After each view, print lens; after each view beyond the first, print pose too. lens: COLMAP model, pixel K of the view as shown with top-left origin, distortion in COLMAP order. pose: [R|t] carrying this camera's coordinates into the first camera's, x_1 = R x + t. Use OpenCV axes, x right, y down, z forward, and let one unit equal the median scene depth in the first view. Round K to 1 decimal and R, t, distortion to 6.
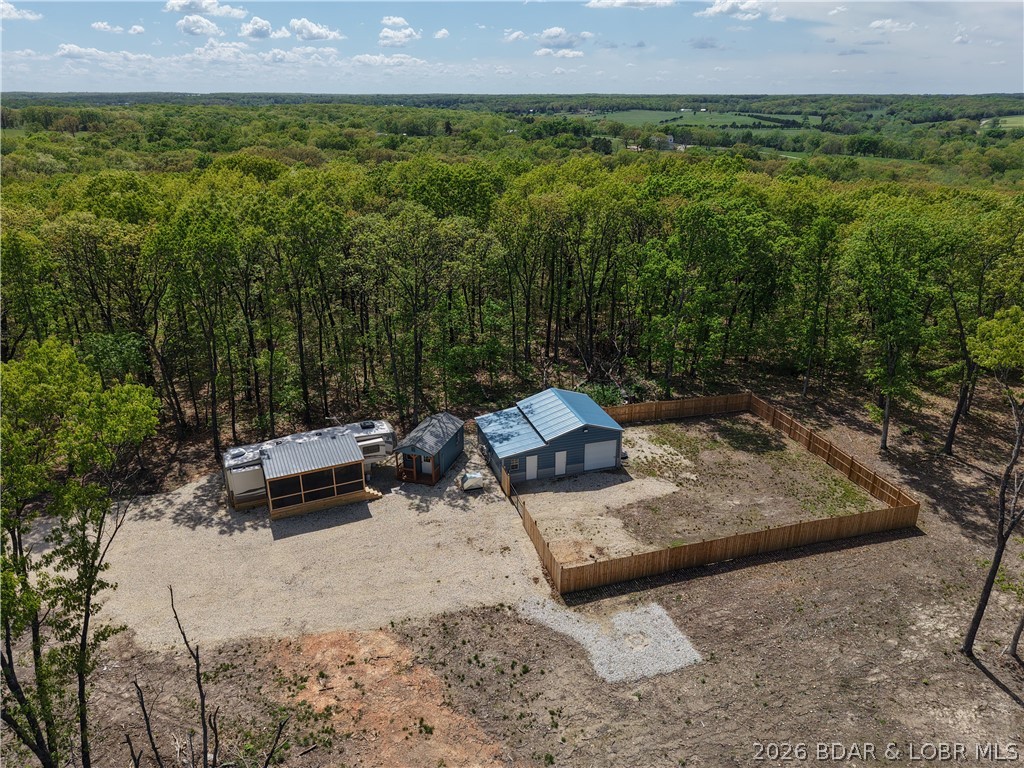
lens RADIAL K [[727.0, 0, 516.5], [0, 727.0, 385.1], [0, 0, 1]] dist [0.010819, 0.002152]
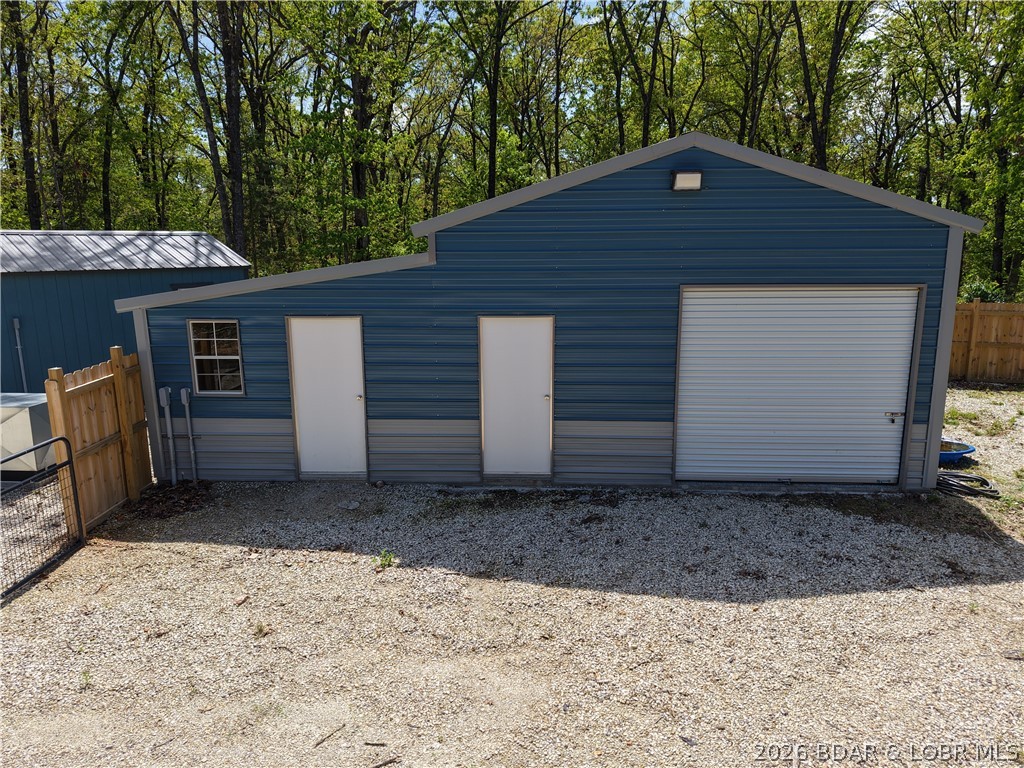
lens RADIAL K [[697.0, 0, 512.0], [0, 697.0, 384.0], [0, 0, 1]] dist [0.009570, -0.002444]
pose [[0.936749, 0.062395, -0.344394, 0.121497], [-0.126329, 0.977926, -0.166441, 0.140878], [0.326407, 0.199420, 0.923954, 0.924621]]
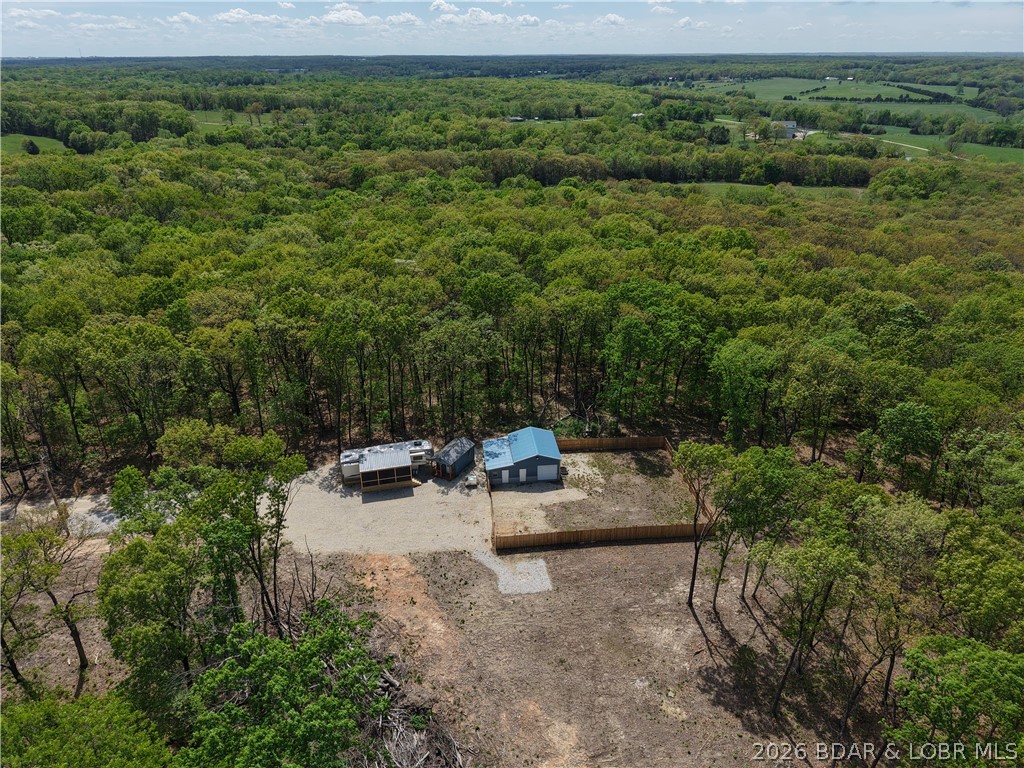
lens RADIAL K [[700.9, 0, 515.5], [0, 700.9, 381.4], [0, 0, 1]] dist [0.074836, -0.103299]
pose [[0.981033, 0.077669, -0.177602, 0.351483], [-0.066044, 0.995326, 0.070461, -0.253044], [0.182244, -0.057395, 0.981577, -0.696315]]
